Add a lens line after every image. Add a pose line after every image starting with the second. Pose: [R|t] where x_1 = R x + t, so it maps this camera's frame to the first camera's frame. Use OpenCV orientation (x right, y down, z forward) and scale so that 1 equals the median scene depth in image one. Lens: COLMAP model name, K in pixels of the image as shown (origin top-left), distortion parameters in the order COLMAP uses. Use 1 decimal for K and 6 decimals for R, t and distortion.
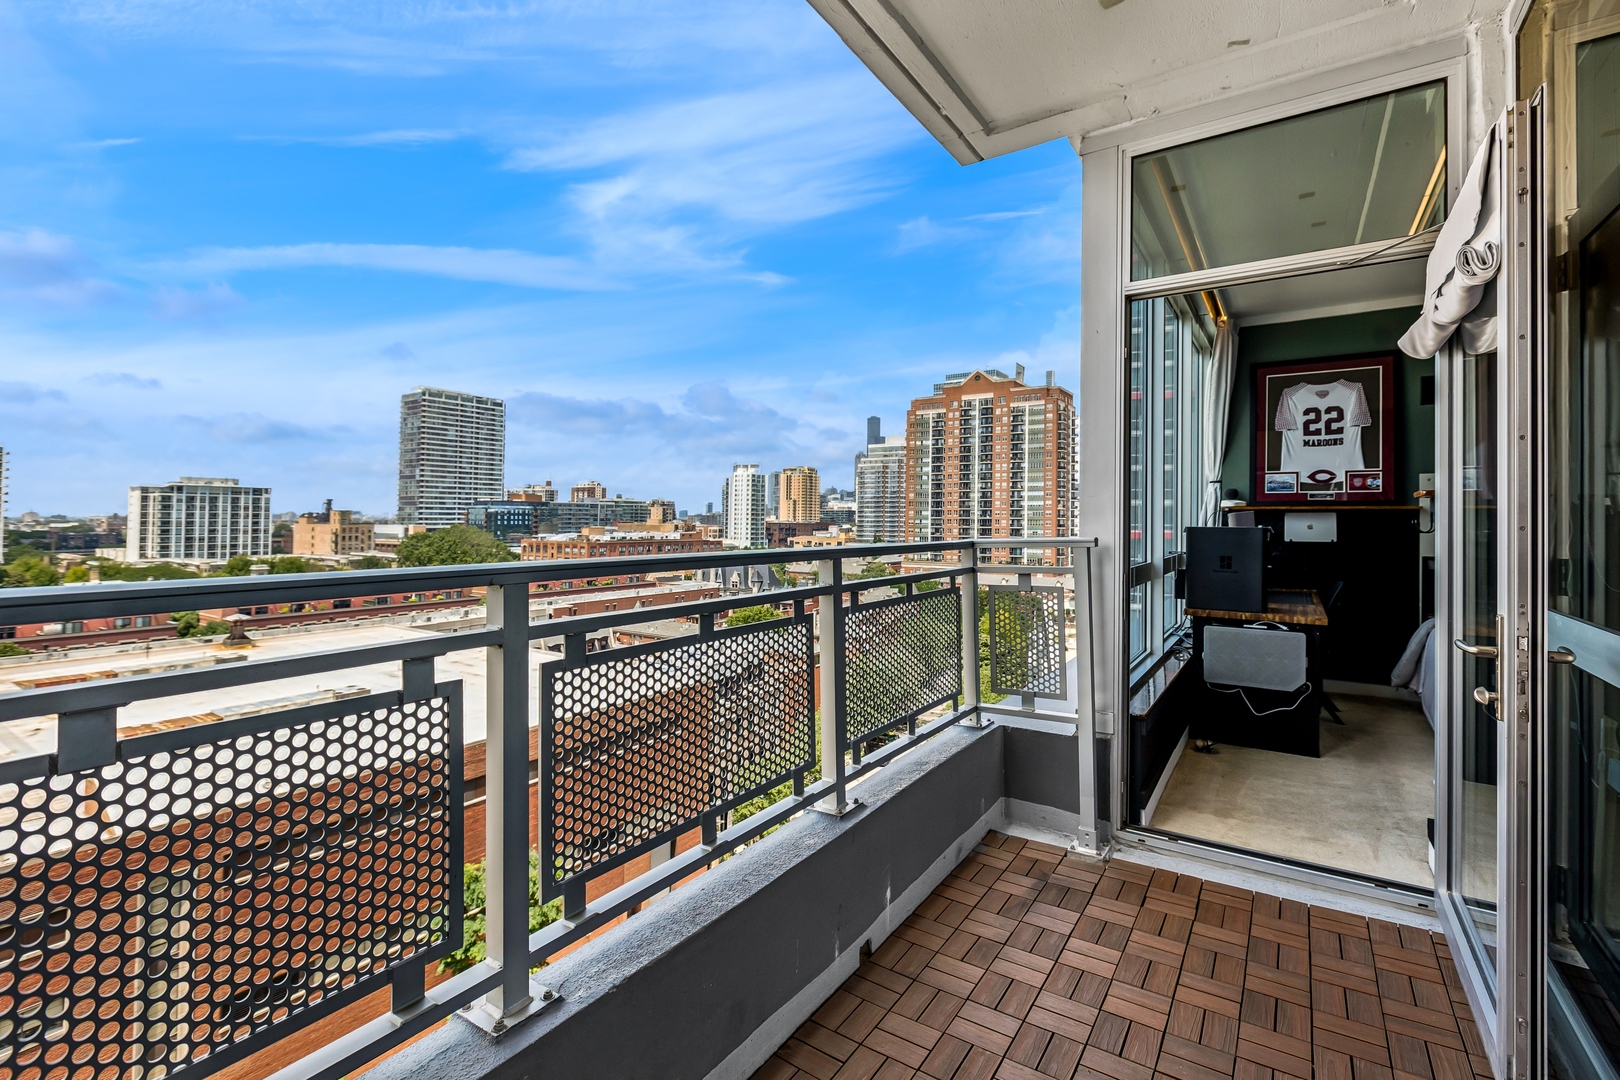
lens RADIAL K [[731.8, 0, 806.1], [0, 731.8, 515.6], [0, 0, 1]] dist [0.007948, -0.002129]
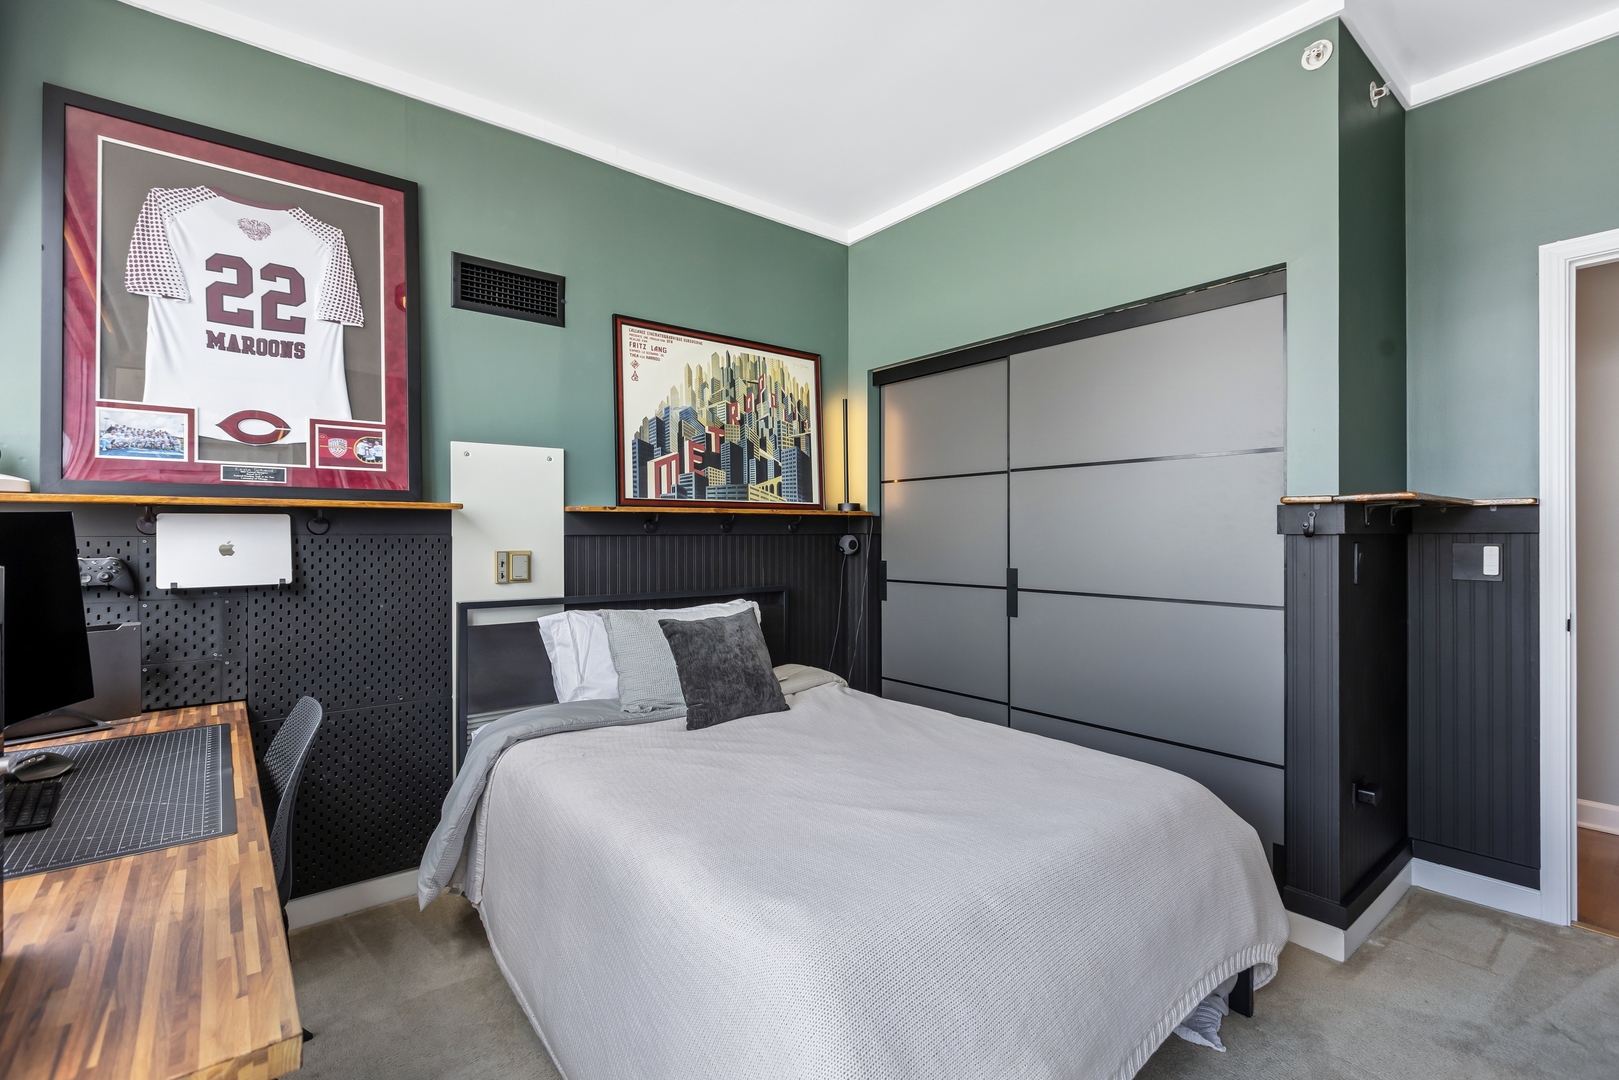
lens RADIAL K [[731.4, 0, 807.8], [0, 731.4, 535.5], [0, 0, 1]] dist [0.007948, -0.002129]
pose [[0.302270, -0.007140, 0.953195, 0.022180], [-0.000114, 0.999972, 0.007527, 0.000272], [-0.953222, -0.002384, 0.302261, 0.031915]]
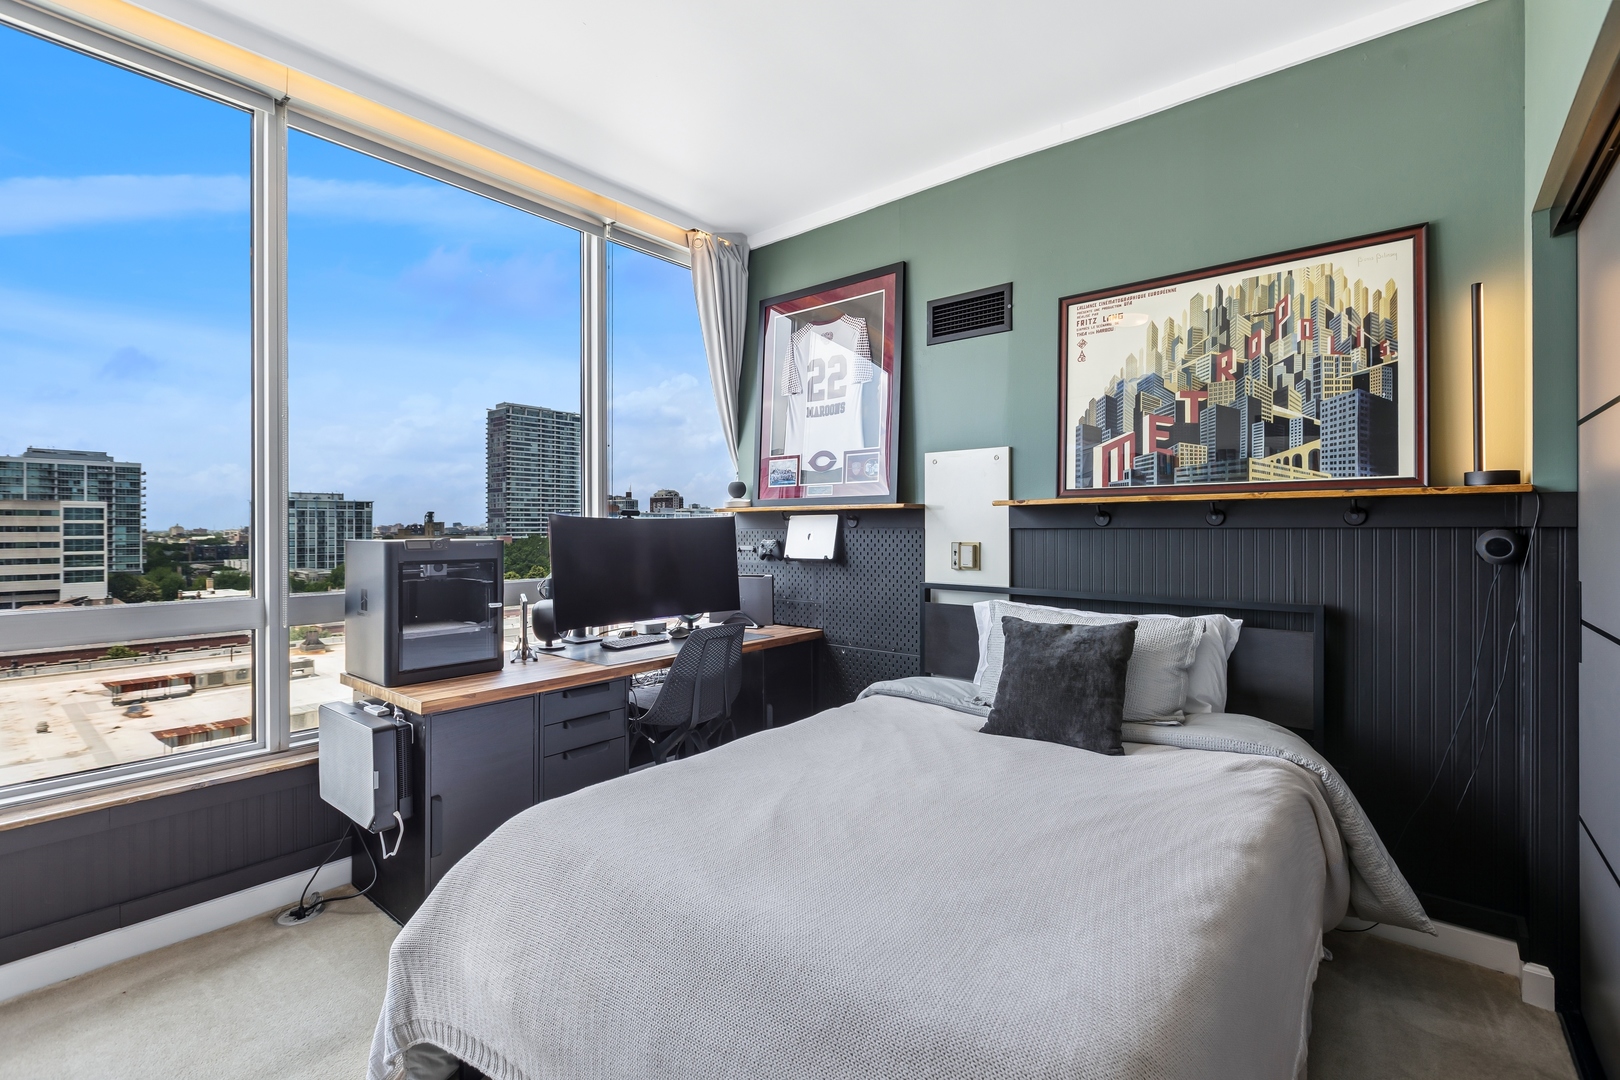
lens RADIAL K [[731.8, 0, 808.3], [0, 731.8, 525.4], [0, 0, 1]] dist [0.007948, -0.002129]
pose [[0.994379, -0.007640, -0.105601, 0.041986], [0.007806, 0.999969, 0.001162, 0.000254], [0.105589, -0.001980, 0.994408, 0.018537]]
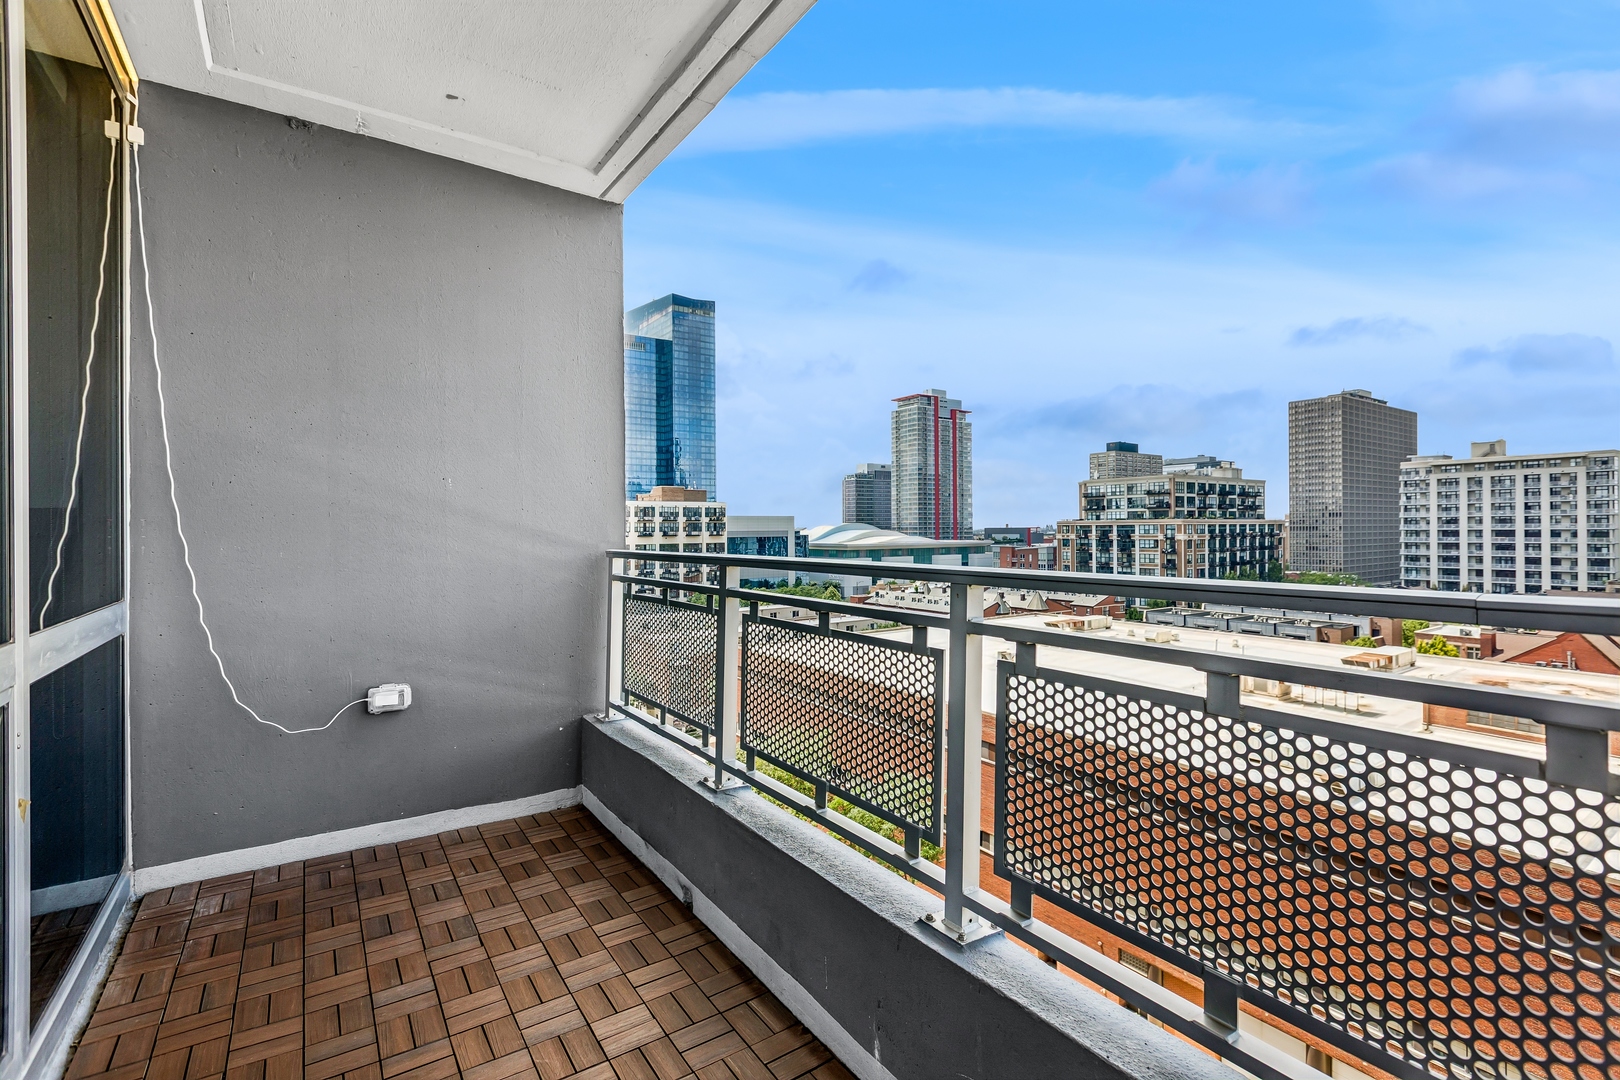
lens RADIAL K [[731.8, 0, 810.7], [0, 731.8, 536.7], [0, 0, 1]] dist [0.007948, -0.002129]
pose [[-0.366562, 0.003942, -0.930385, 0.885004], [0.005039, 0.999985, 0.002252, 0.012271], [0.930380, -0.003863, -0.366576, 1.308488]]
